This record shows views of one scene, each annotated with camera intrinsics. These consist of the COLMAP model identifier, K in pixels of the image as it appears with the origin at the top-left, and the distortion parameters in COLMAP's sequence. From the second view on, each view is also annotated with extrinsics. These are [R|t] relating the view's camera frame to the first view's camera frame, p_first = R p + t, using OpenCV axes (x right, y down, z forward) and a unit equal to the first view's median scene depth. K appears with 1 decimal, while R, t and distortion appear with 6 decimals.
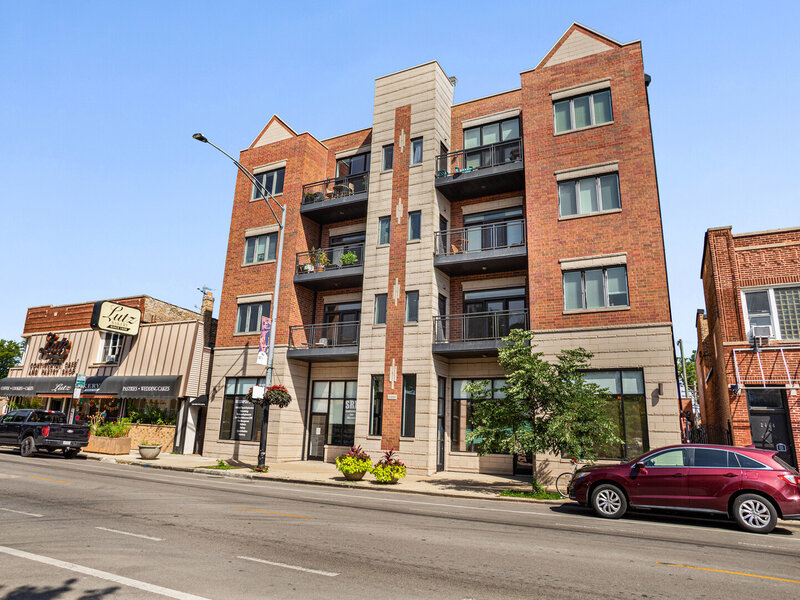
lens RADIAL K [[525.3, 0, 400.0], [0, 525.3, 300.0], [0, 0, 1]] dist [-0.039800, 0.000006]
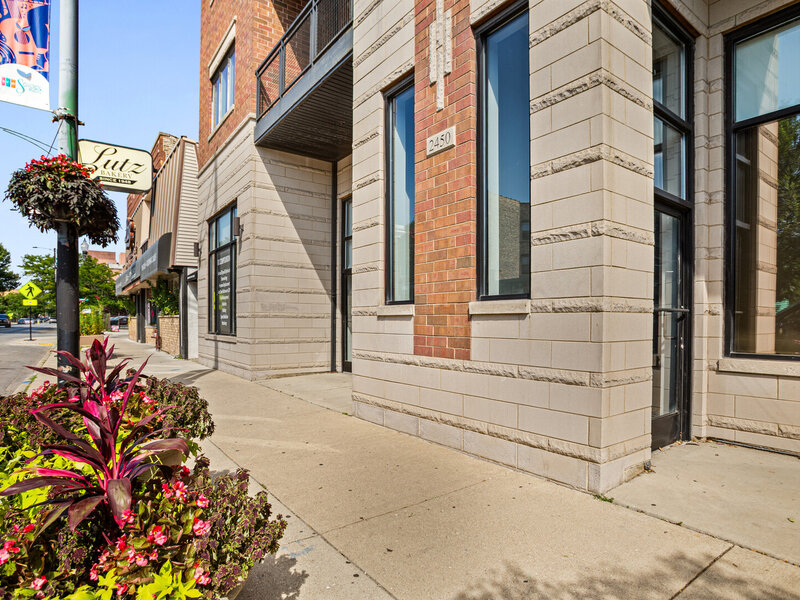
lens RADIAL K [[456.1, 0, 400.0], [0, 456.1, 338.1], [0, 0, 1]] dist [-0.049141, -0.000275]
pose [[0.893383, -0.021670, -0.448774, 0.057572], [0.141981, 0.961269, 0.236228, 0.213588], [0.426273, -0.274760, 0.861858, 0.767686]]
